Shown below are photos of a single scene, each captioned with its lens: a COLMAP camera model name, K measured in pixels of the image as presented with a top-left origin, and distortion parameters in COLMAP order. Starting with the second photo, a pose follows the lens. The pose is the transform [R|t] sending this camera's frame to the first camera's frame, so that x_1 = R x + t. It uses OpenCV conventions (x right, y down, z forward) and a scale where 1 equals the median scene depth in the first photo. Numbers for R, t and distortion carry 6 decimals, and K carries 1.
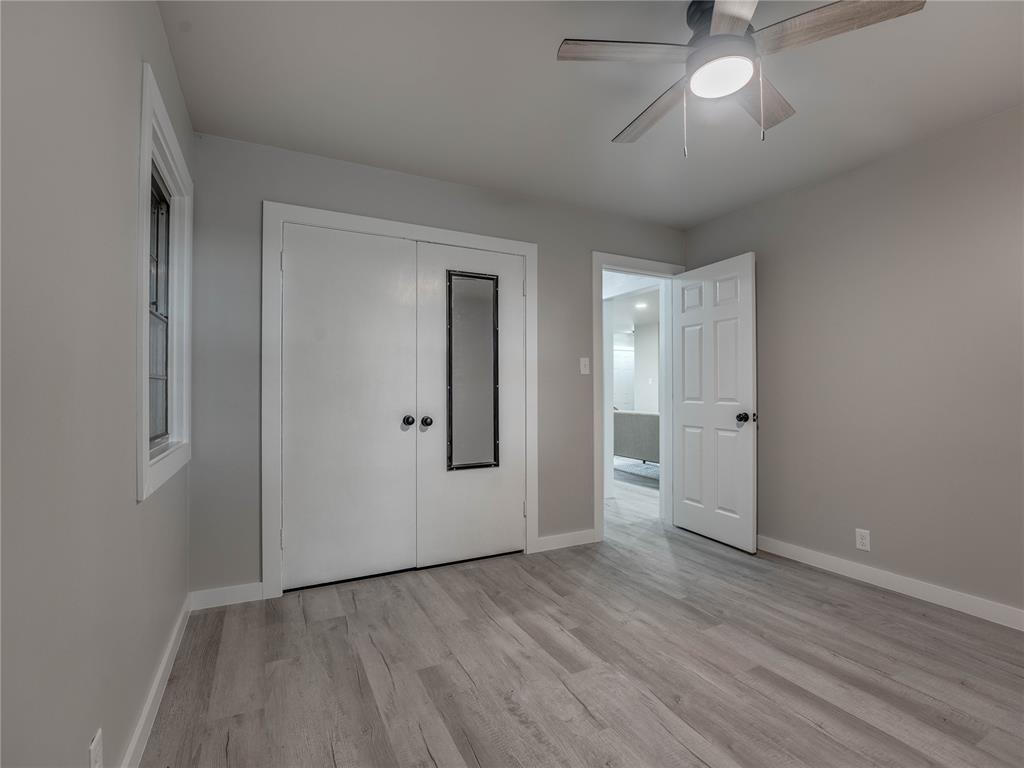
lens RADIAL K [[474.2, 0, 501.6], [0, 474.2, 392.2], [0, 0, 1]] dist [-0.031430, 0.004263]
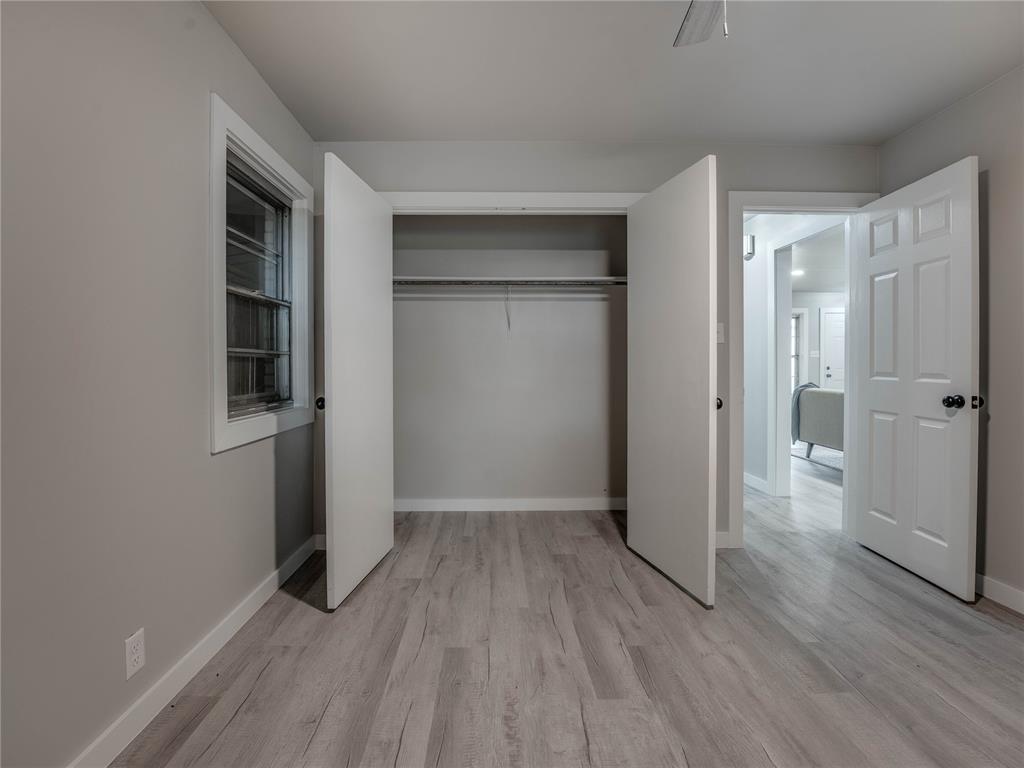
lens RADIAL K [[474.2, 0, 494.9], [0, 474.2, 375.1], [0, 0, 1]] dist [-0.031430, 0.004263]
pose [[0.897875, 0.008220, -0.440173, 0.317604], [0.000476, 0.999807, 0.019643, 0.002045], [0.440250, -0.017846, 0.897698, 0.160560]]
